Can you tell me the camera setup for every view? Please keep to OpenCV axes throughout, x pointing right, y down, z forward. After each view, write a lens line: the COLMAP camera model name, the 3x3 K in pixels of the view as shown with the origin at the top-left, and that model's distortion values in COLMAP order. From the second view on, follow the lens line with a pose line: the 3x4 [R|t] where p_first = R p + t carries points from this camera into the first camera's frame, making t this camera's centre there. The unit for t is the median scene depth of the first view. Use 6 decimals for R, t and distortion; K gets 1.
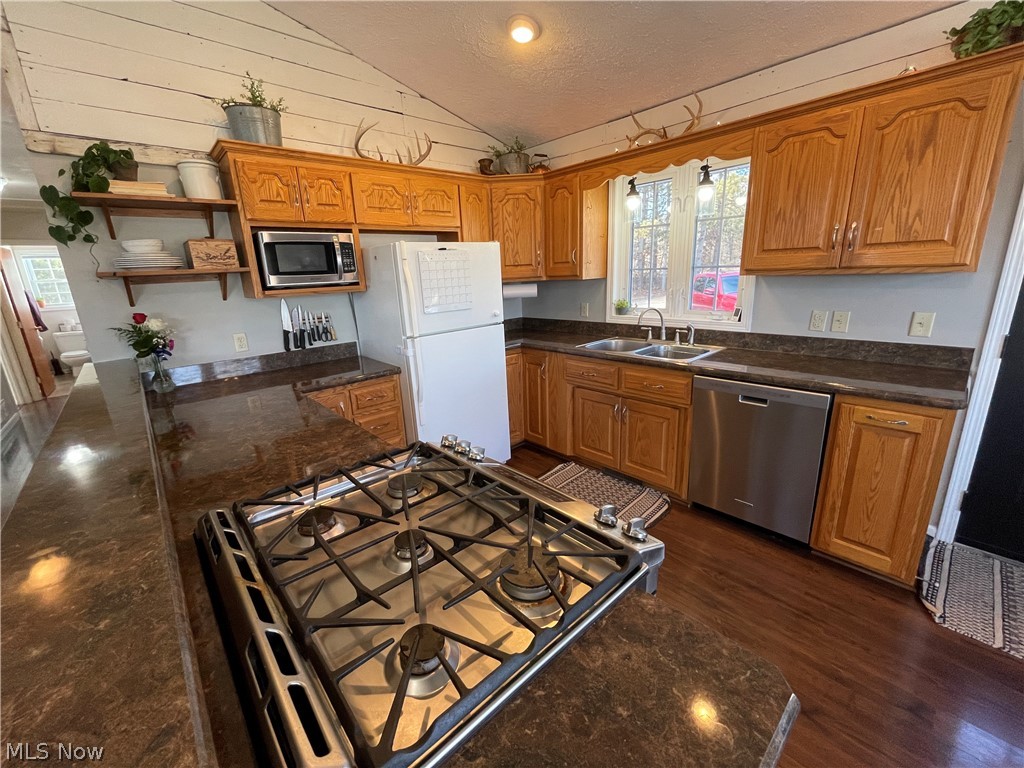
lens RADIAL K [[419.2, 0, 507.0], [0, 419.2, 382.2], [0, 0, 1]] dist [0.002933, 0.001279]
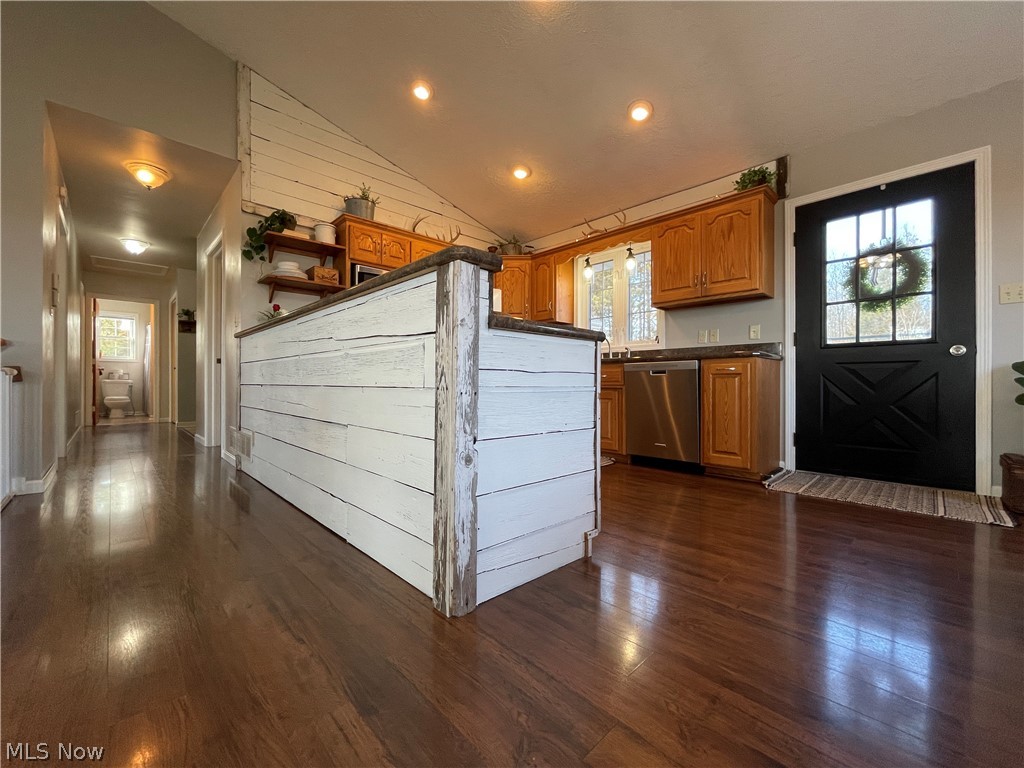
lens RADIAL K [[419.2, 0, 505.7], [0, 419.2, 380.5], [0, 0, 1]] dist [0.002933, 0.001279]
pose [[0.998660, 0.045449, 0.024733, -0.027001], [-0.037333, 0.963858, -0.263787, 0.440550], [-0.035828, 0.262510, 0.964264, -0.435347]]
